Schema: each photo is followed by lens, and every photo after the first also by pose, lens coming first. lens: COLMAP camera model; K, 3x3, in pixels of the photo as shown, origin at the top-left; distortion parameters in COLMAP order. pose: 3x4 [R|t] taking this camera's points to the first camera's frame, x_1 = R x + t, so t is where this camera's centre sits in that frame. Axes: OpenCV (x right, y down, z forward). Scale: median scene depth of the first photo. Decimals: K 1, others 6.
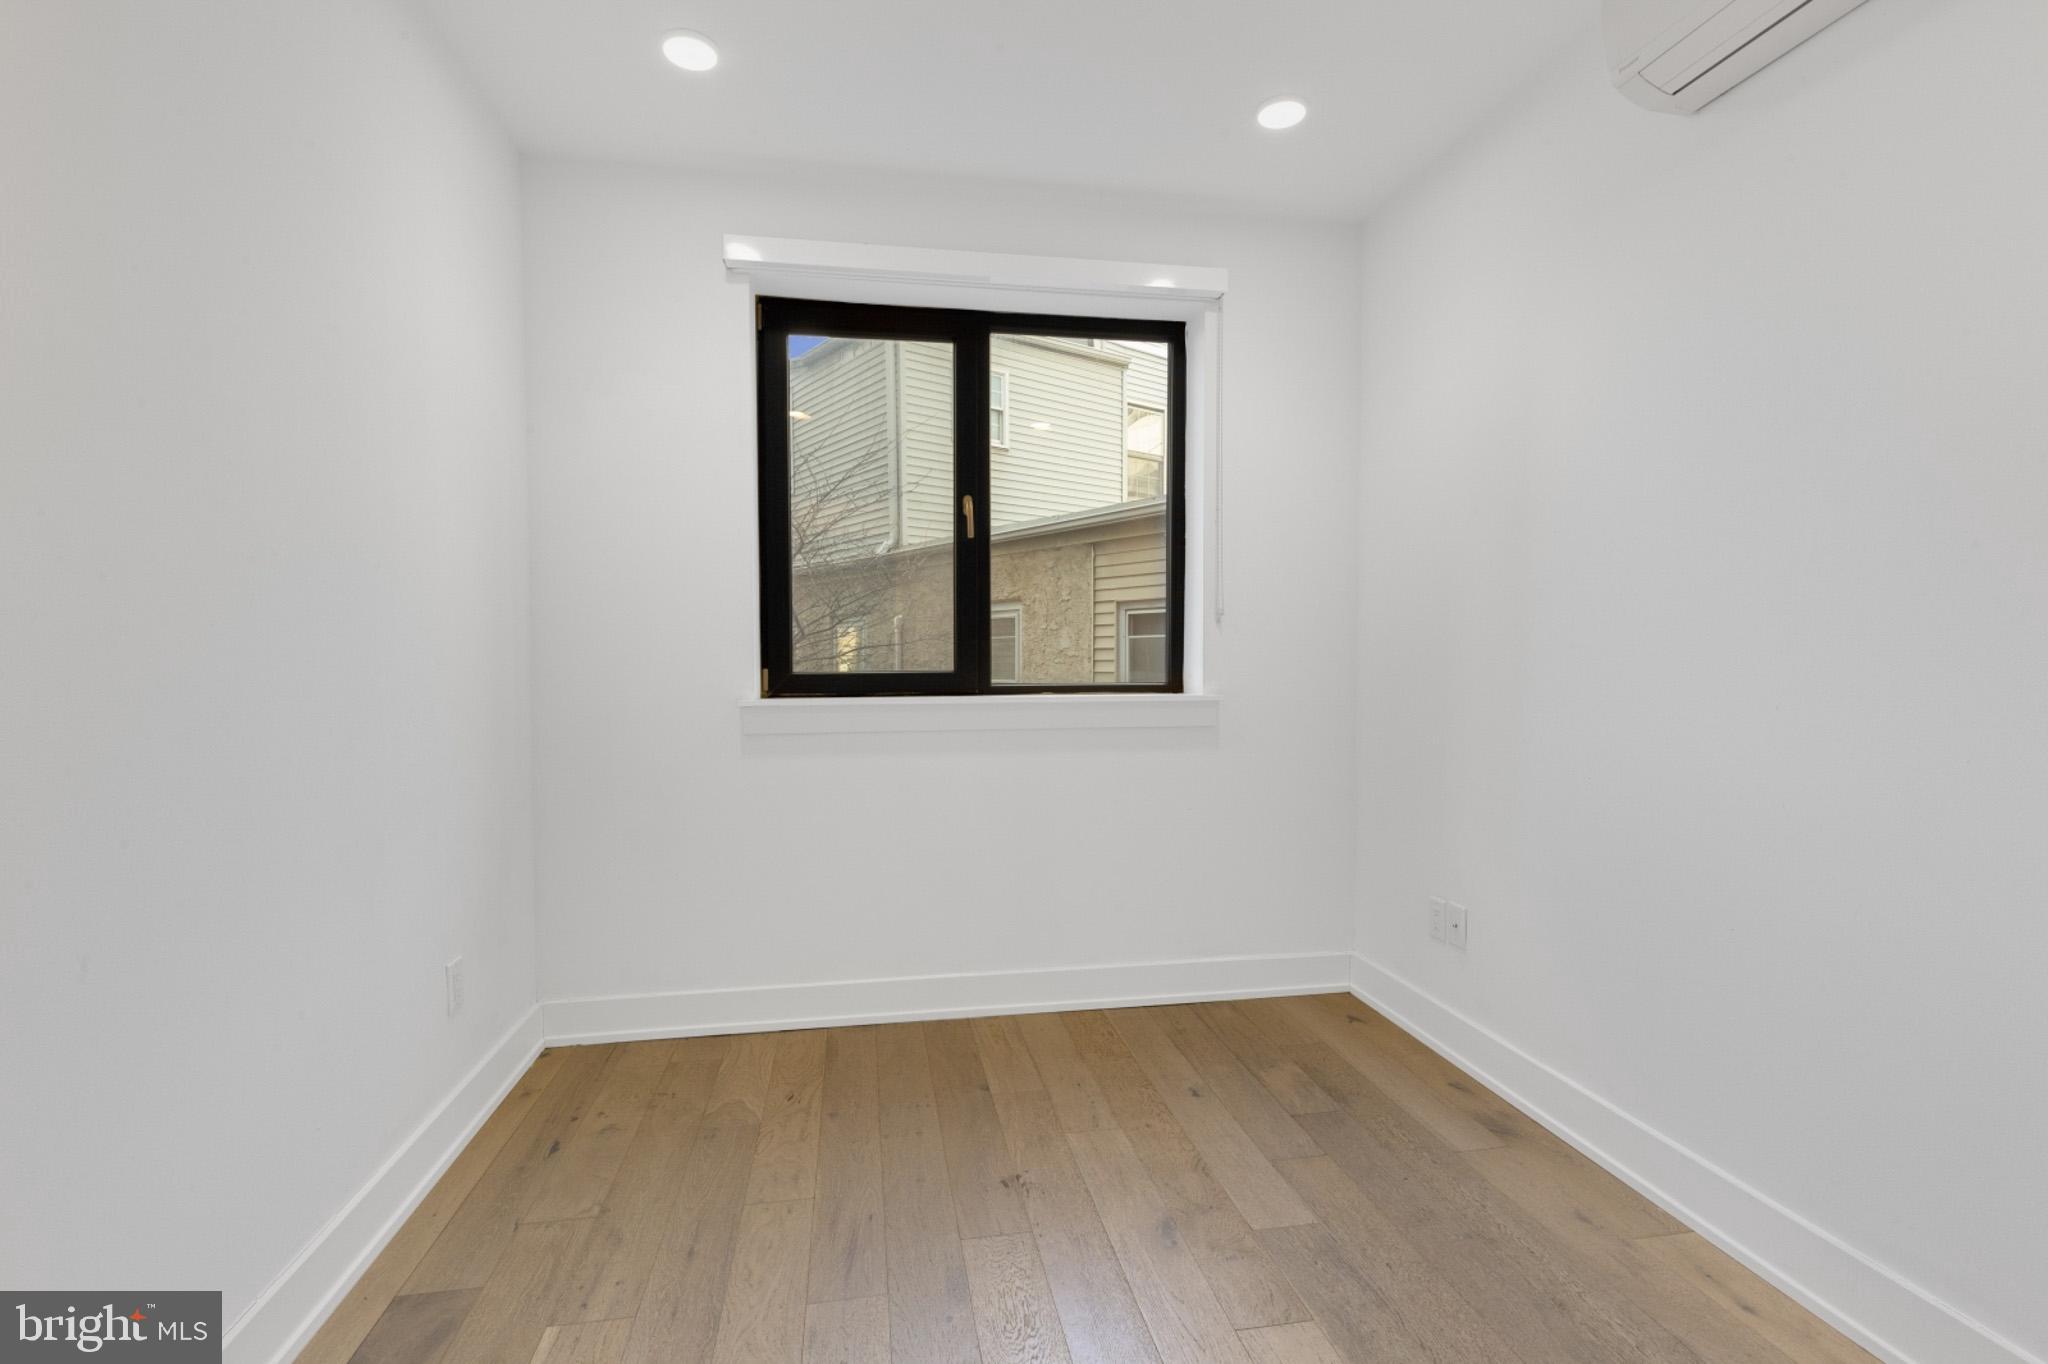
lens RADIAL K [[946.7, 0, 1025.2], [0, 946.7, 711.1], [0, 0, 1]] dist [0.001650, 0.000049]
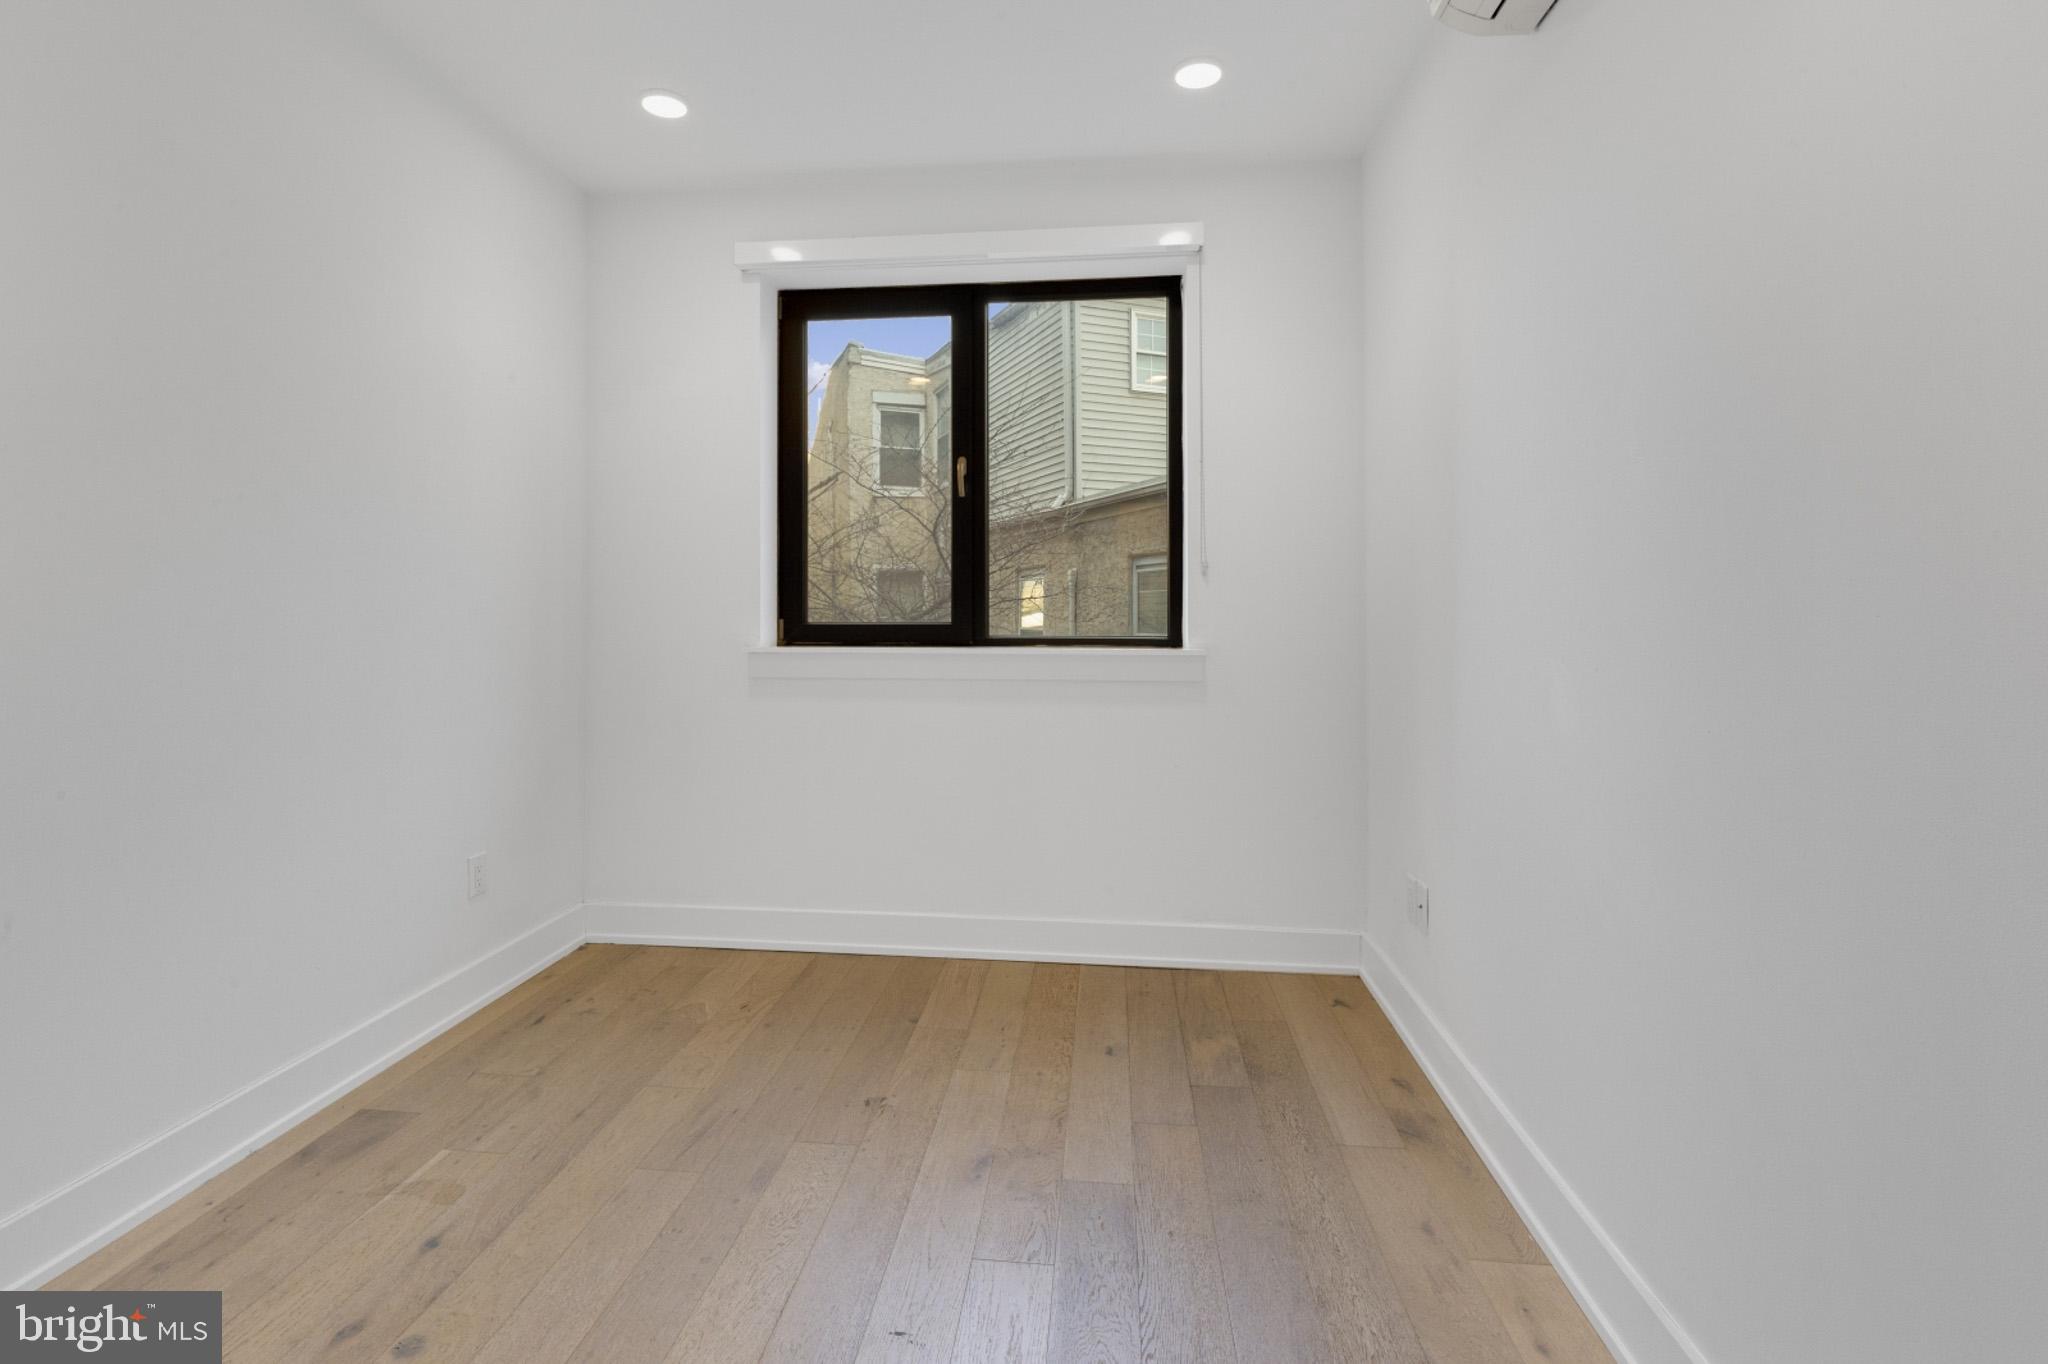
lens RADIAL K [[987.1, 0, 1017.1], [0, 987.1, 619.1], [0, 0, 1]] dist [0.000115, -0.000420]
pose [[0.960339, 0.010028, -0.278656, 0.330737], [-0.023410, 0.998724, -0.044738, 0.000723], [0.277852, 0.049487, 0.959348, -0.034371]]
